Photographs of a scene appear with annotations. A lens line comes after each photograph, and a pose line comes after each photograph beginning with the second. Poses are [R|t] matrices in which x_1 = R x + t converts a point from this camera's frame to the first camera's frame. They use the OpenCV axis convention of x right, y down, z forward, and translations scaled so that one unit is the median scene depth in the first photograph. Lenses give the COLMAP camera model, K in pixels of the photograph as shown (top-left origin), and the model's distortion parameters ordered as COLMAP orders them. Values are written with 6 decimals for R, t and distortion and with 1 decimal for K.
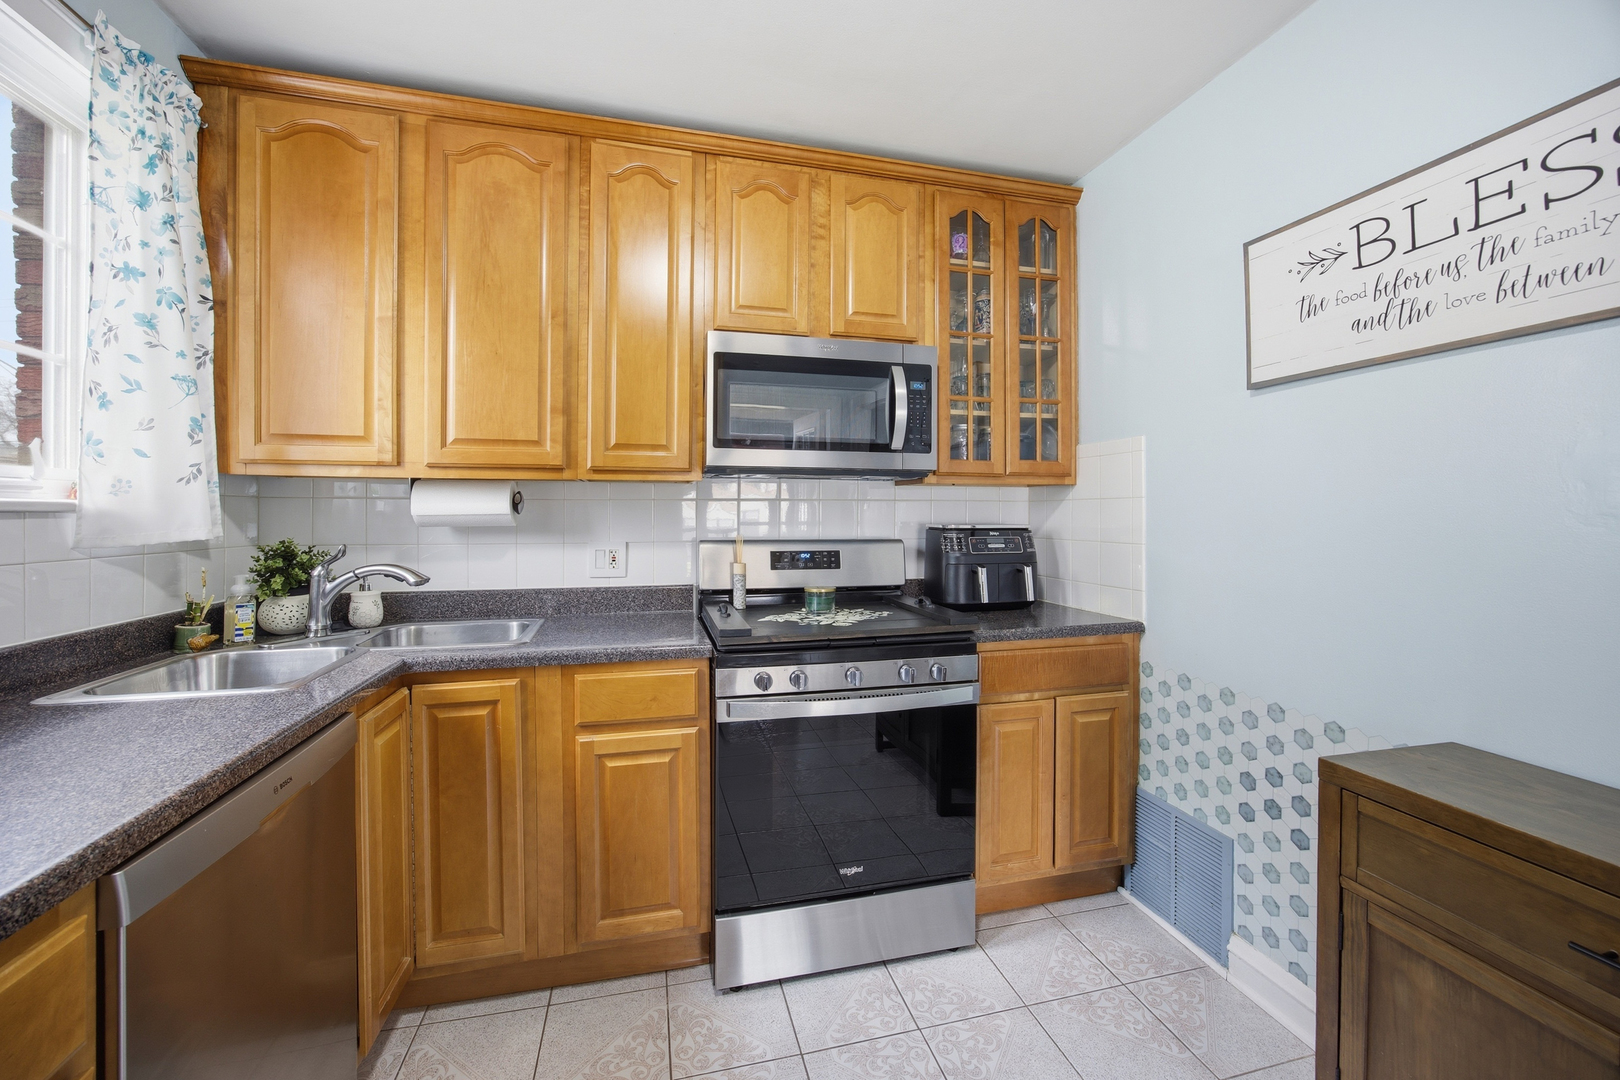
lens RADIAL K [[630.3, 0, 798.2], [0, 630.3, 512.4], [0, 0, 1]] dist [-0.008562, 0.001278]
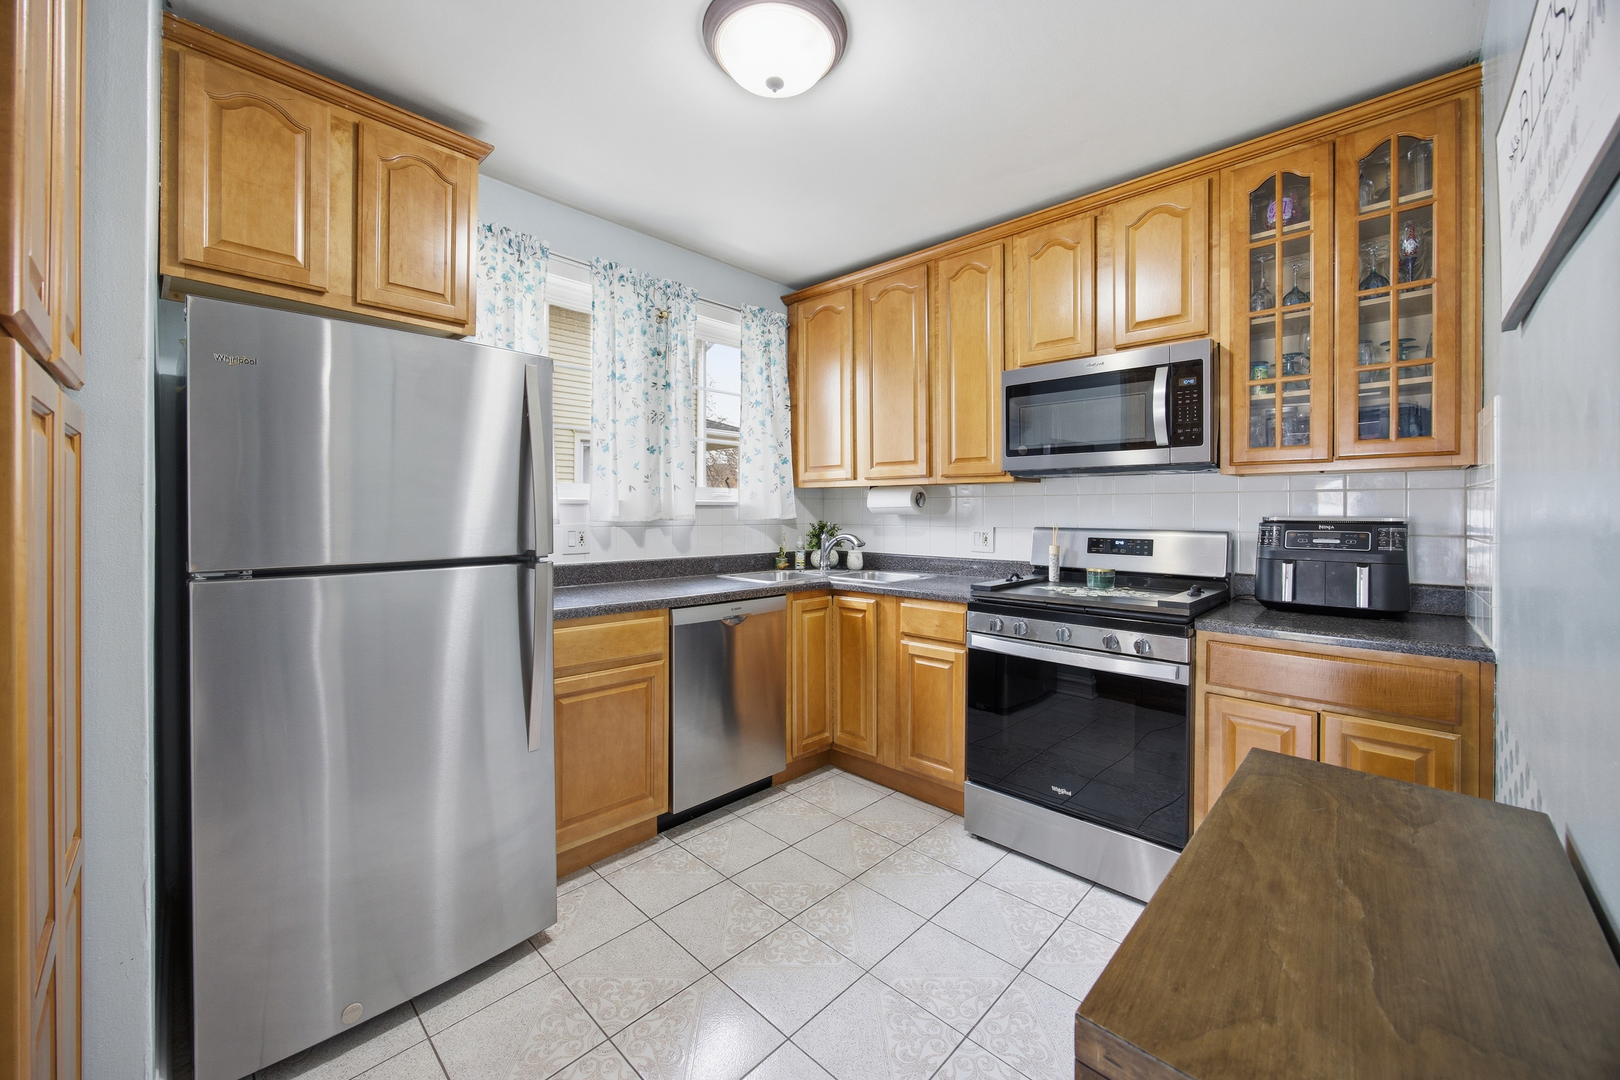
lens RADIAL K [[630.3, 0, 831.6], [0, 630.3, 514.1], [0, 0, 1]] dist [-0.008562, 0.001278]
pose [[0.554794, 0.003623, -0.831980, 0.839879], [-0.001713, 0.999993, 0.003213, 0.018311], [0.831986, -0.000357, 0.554796, -0.065402]]
